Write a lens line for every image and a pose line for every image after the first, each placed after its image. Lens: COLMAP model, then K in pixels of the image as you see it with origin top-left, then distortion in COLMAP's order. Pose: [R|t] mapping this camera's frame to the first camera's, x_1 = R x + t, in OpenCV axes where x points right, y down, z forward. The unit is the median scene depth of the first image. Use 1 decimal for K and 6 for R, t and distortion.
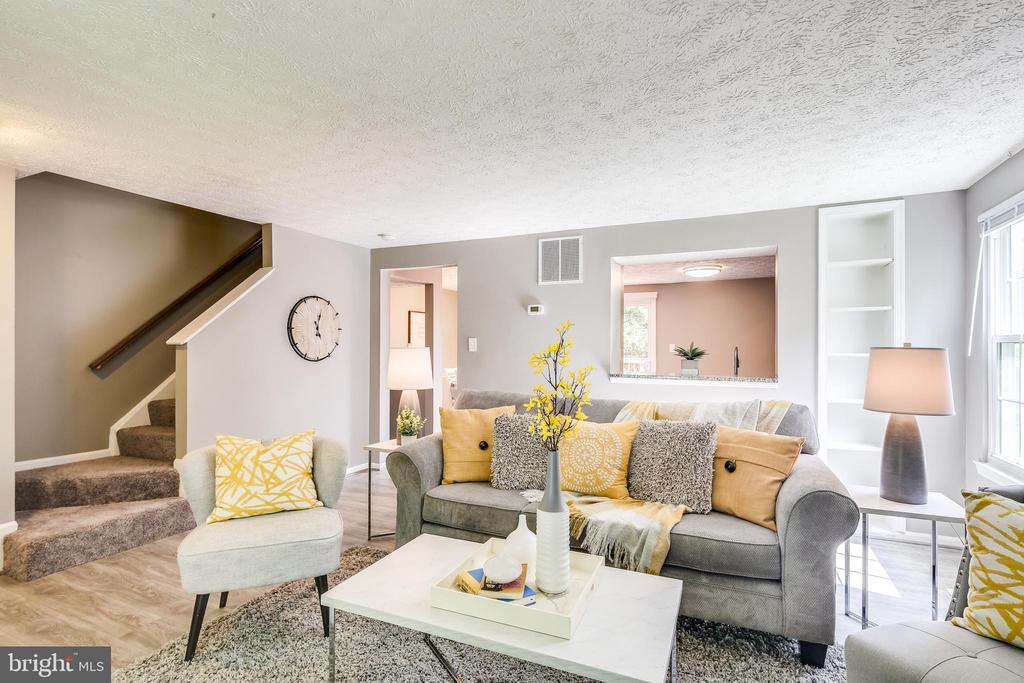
lens RADIAL K [[503.7, 0, 511.1], [0, 503.7, 344.6], [0, 0, 1]] dist [0.024959, -0.004805]
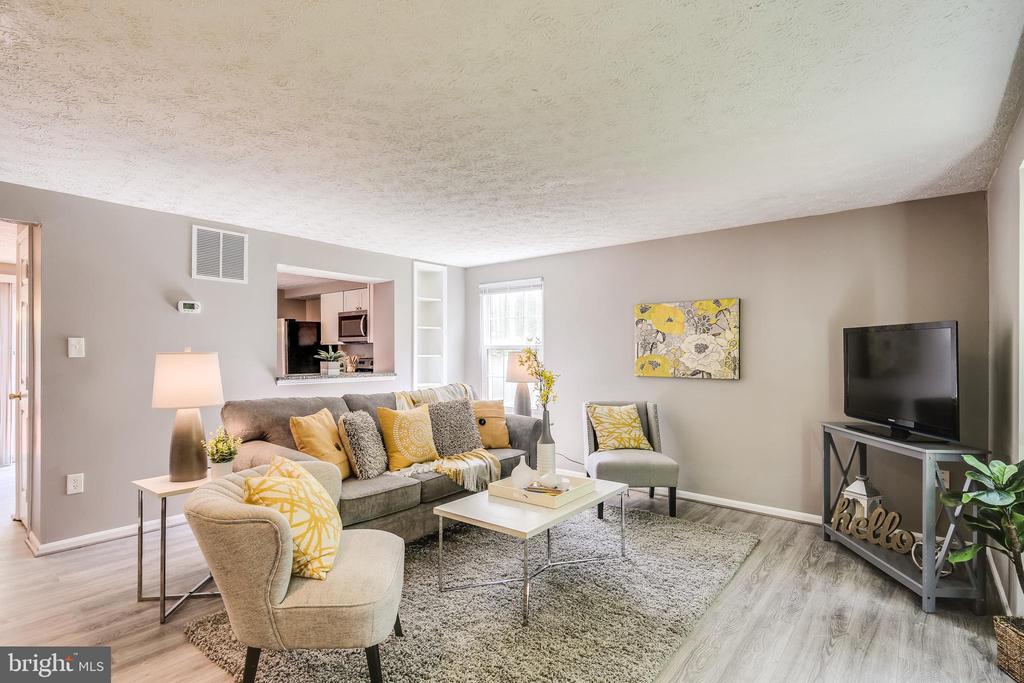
lens RADIAL K [[503.7, 0, 510.7], [0, 503.7, 346.6], [0, 0, 1]] dist [0.024959, -0.004805]
pose [[0.250322, 0.006681, 0.968140, -0.665463], [-0.007932, 0.999957, -0.004850, -0.002801], [-0.968130, -0.006465, 0.250364, 0.272632]]
